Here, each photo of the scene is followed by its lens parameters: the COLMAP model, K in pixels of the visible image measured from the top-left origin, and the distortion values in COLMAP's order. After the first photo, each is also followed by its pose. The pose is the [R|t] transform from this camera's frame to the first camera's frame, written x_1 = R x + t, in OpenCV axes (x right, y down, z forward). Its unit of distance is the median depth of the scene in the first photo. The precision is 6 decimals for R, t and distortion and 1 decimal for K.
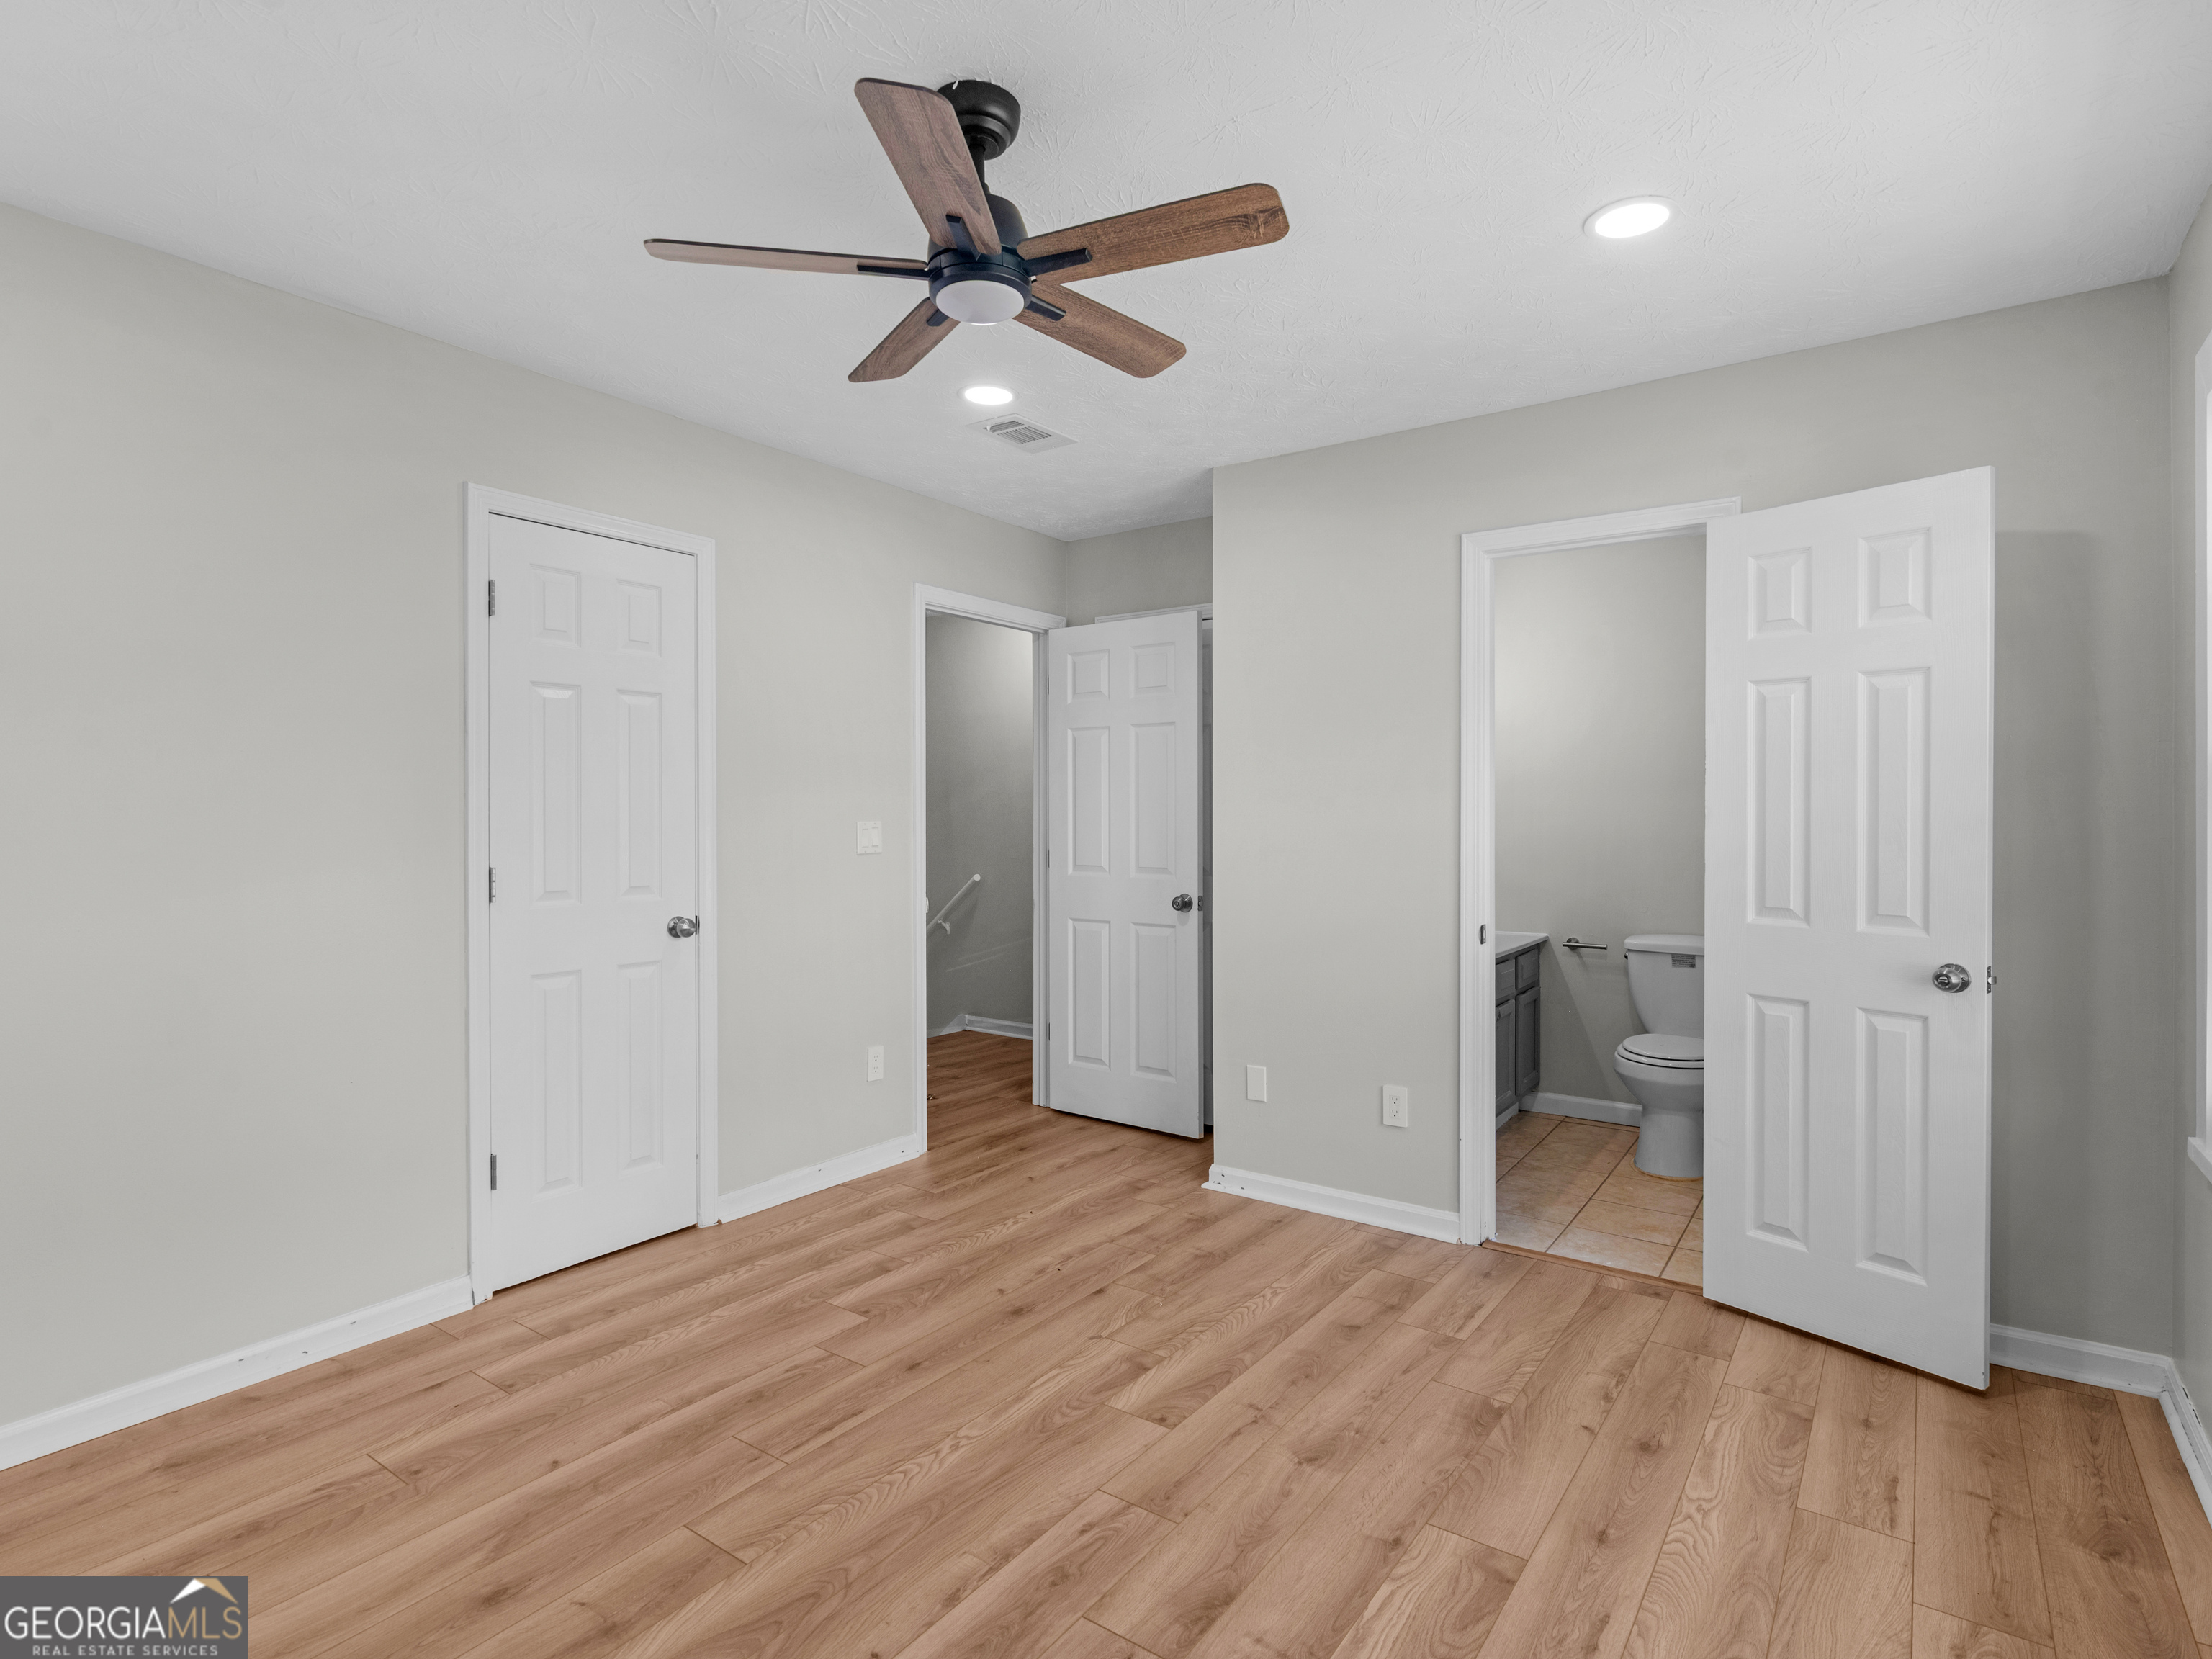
lens RADIAL K [[1165.1, 0, 1131.9], [0, 1165.1, 802.7], [0, 0, 1]] dist [0.001530, 0.000213]
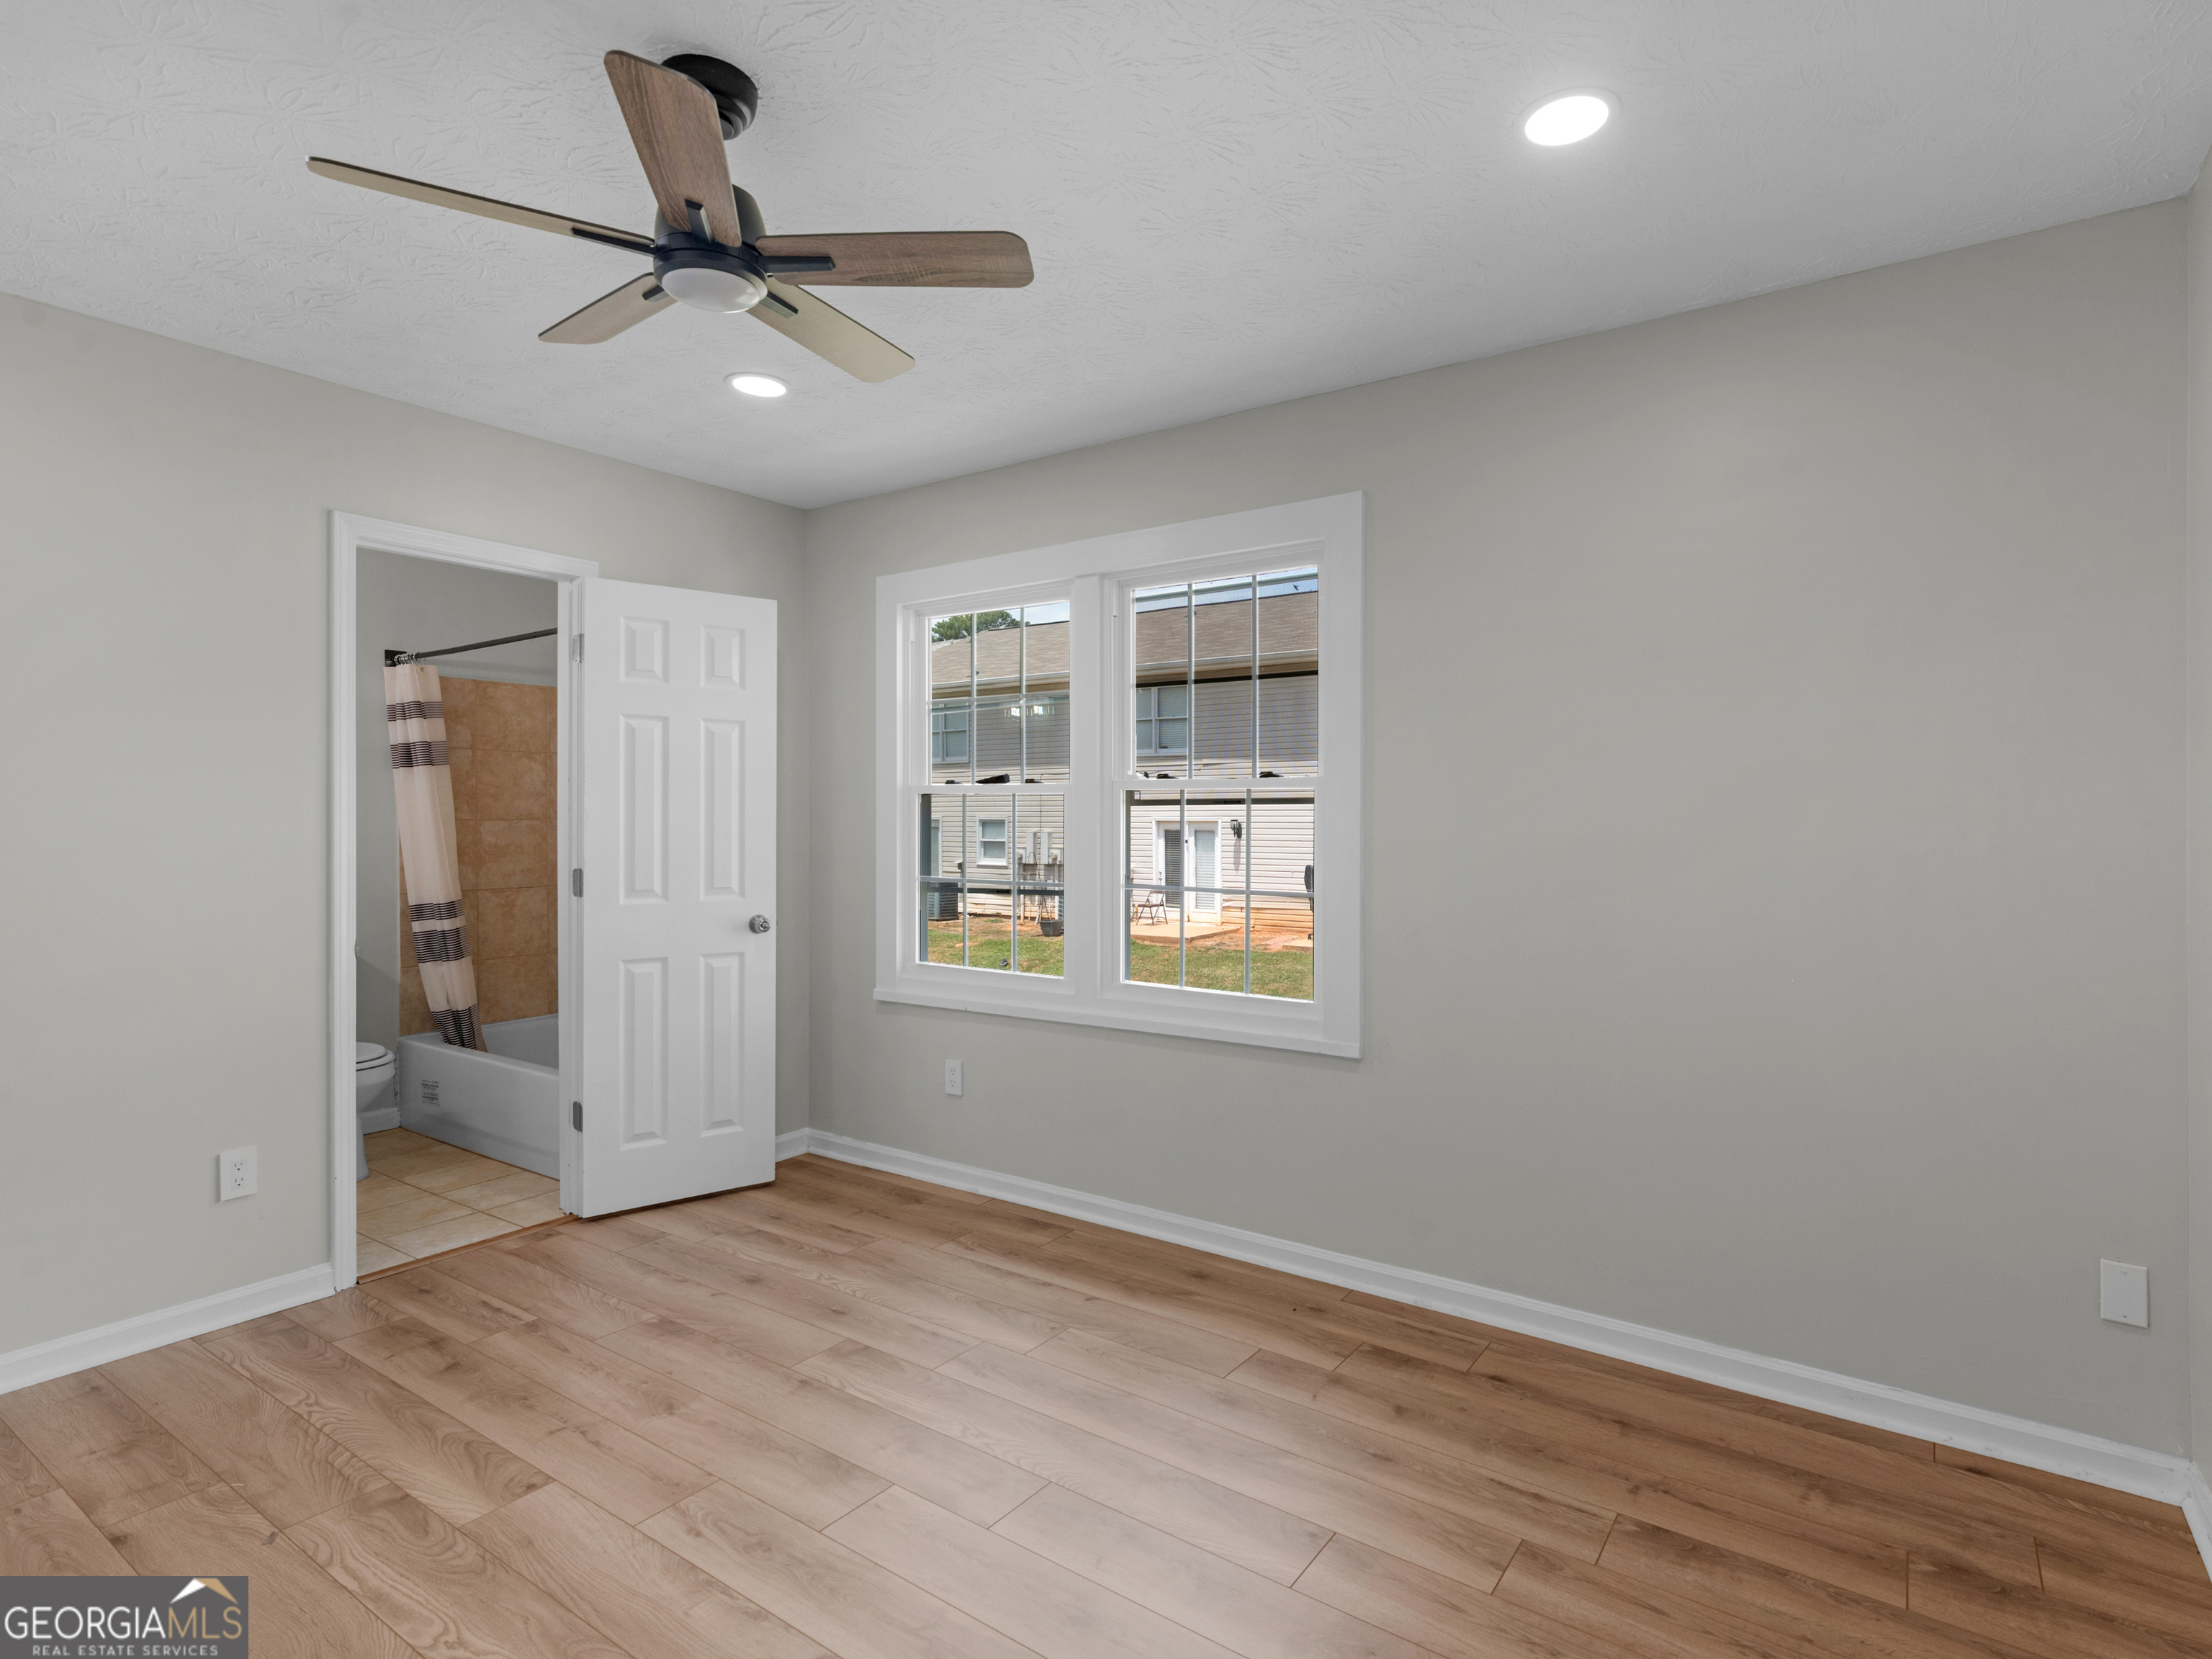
lens RADIAL K [[1139.0, 0, 1149.2], [0, 1139.0, 800.7], [0, 0, 1]] dist [0.024242, -0.001068]
pose [[0.002992, 0.009572, 0.999950, -0.867274], [-0.007353, 0.999927, -0.009549, -0.003419], [-0.999968, -0.007324, 0.003062, 0.505856]]
